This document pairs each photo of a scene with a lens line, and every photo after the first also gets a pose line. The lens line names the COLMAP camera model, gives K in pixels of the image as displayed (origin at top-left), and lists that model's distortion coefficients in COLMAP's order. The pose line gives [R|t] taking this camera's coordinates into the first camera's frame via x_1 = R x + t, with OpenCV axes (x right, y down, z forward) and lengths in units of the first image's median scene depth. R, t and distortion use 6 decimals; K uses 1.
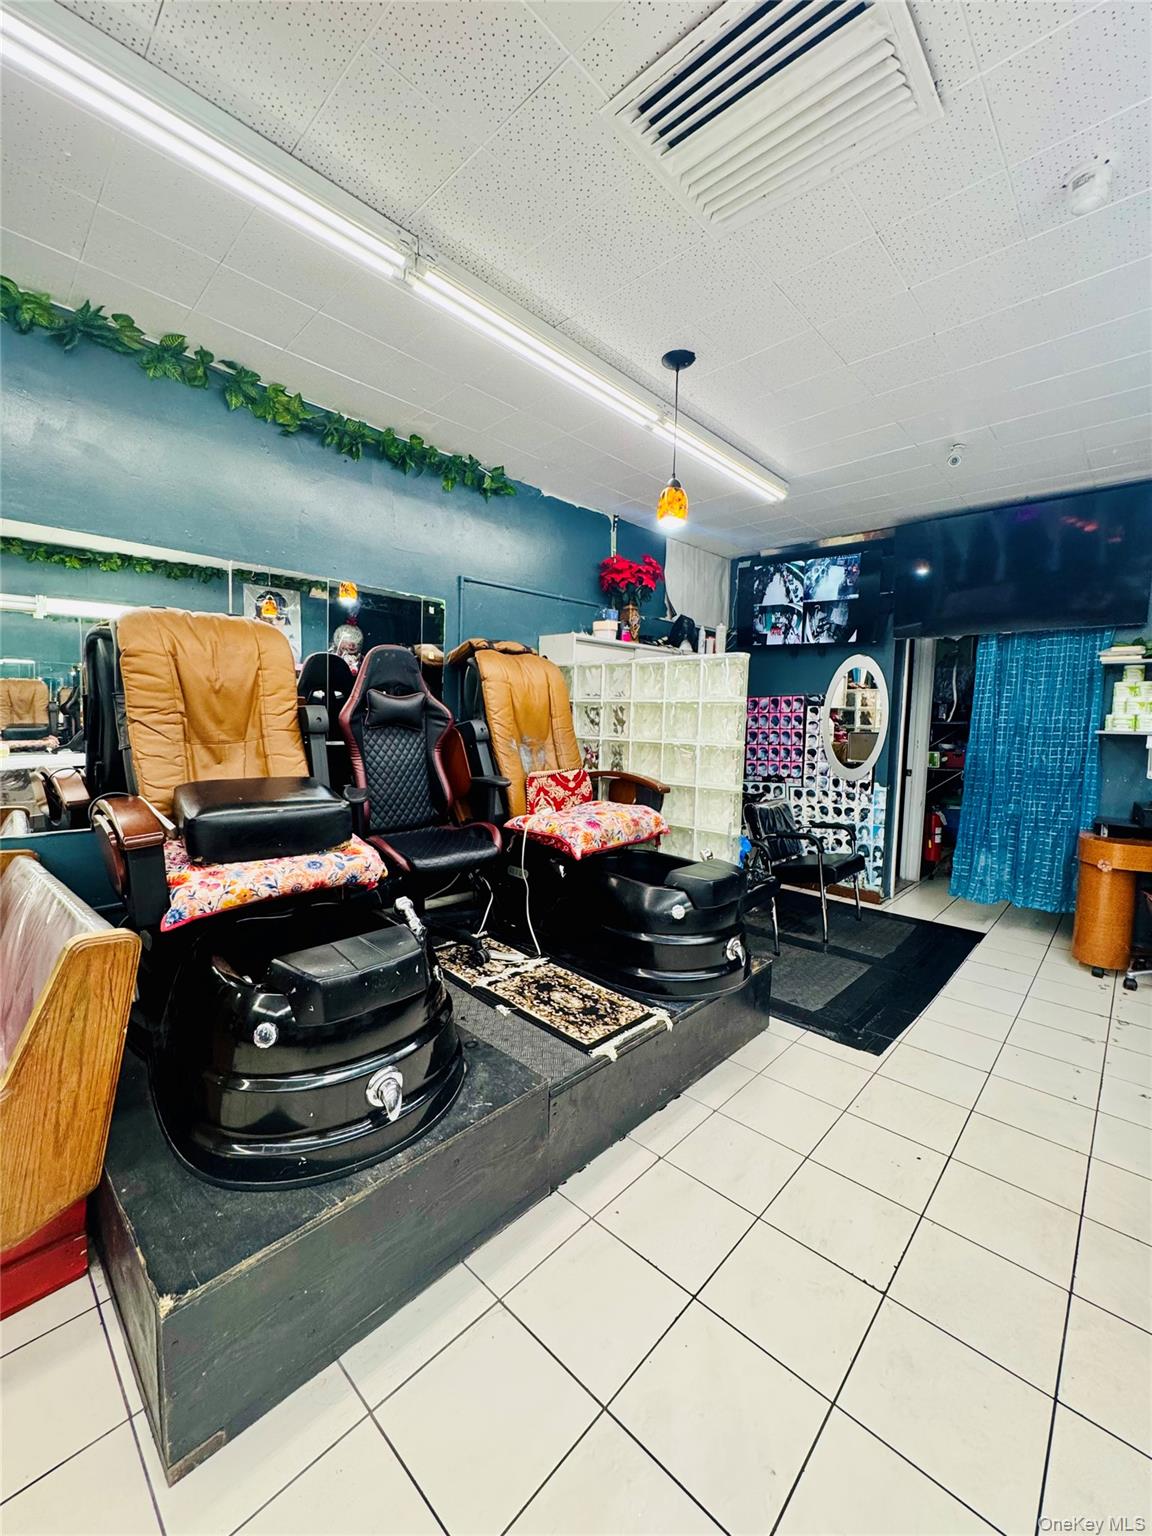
lens RADIAL K [[633.9, 0, 576.0], [0, 633.9, 768.0], [0, 0, 1]] dist [-0.001621, 0.000054]
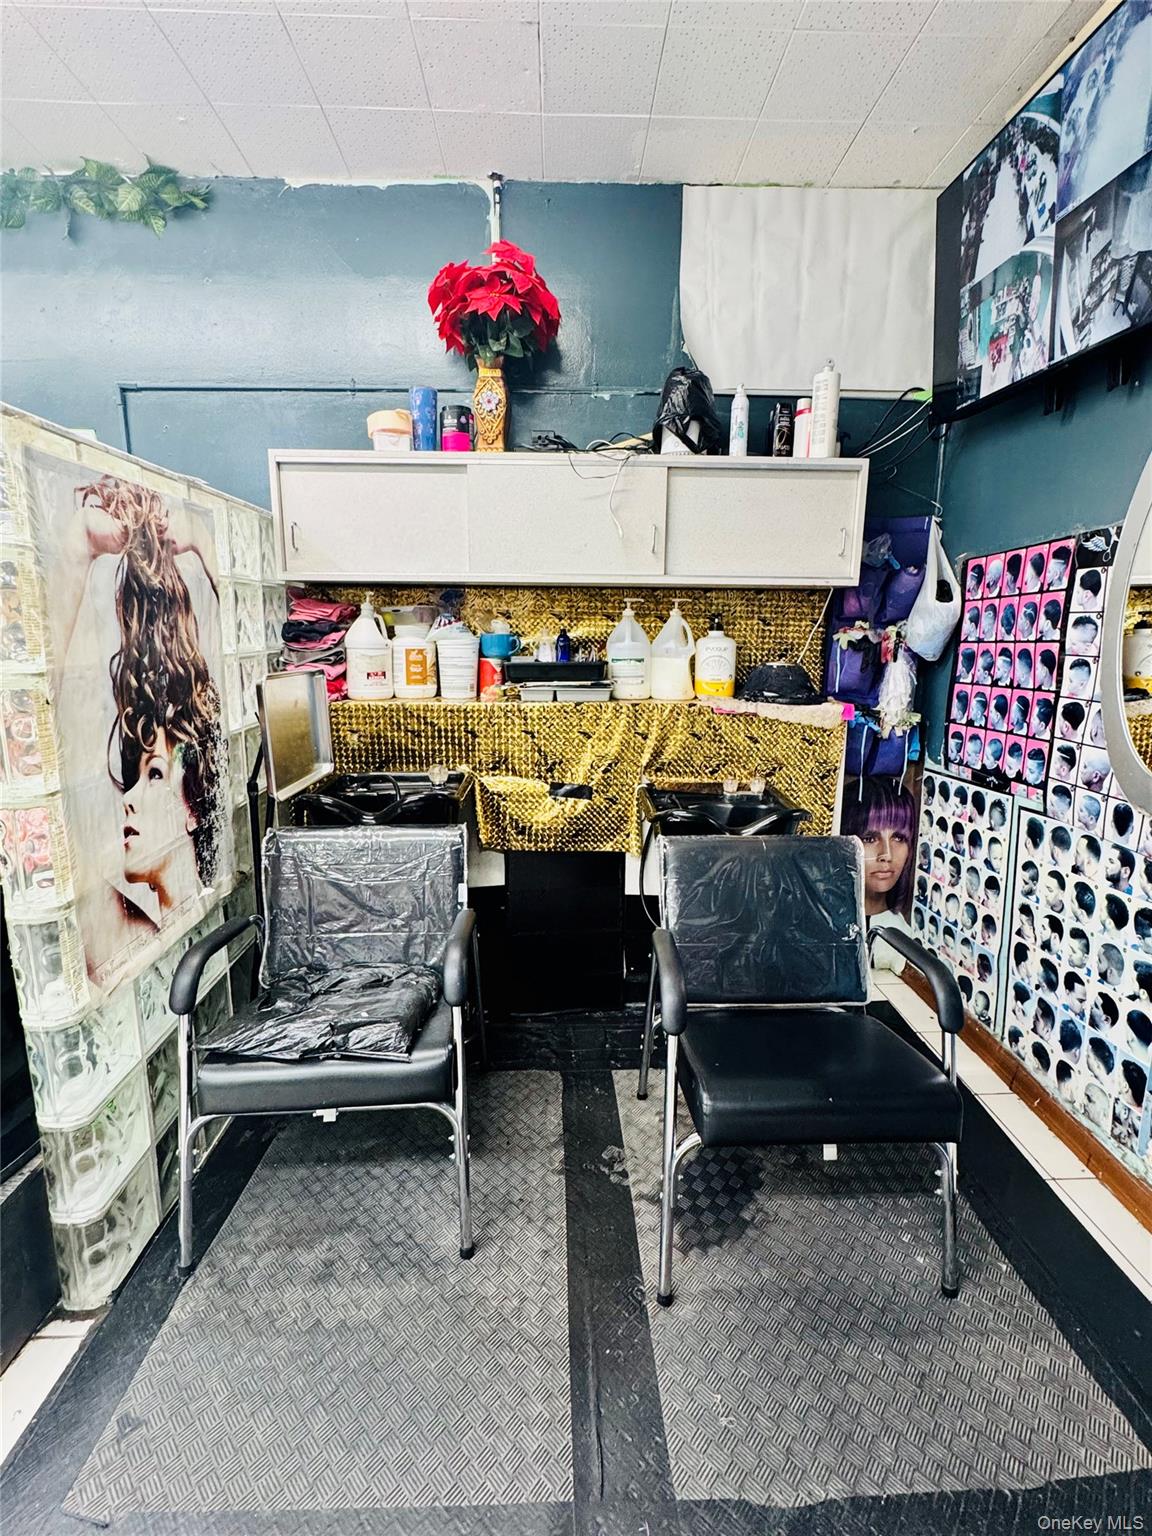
lens RADIAL K [[725.3, 0, 576.0], [0, 725.3, 768.0], [0, 0, 1]] dist [-0.000055, -0.000388]
pose [[0.704979, 0.118899, -0.699190, 0.460027], [-0.046977, 0.991511, 0.121243, -0.030745], [0.707670, -0.052628, 0.704580, 0.562080]]
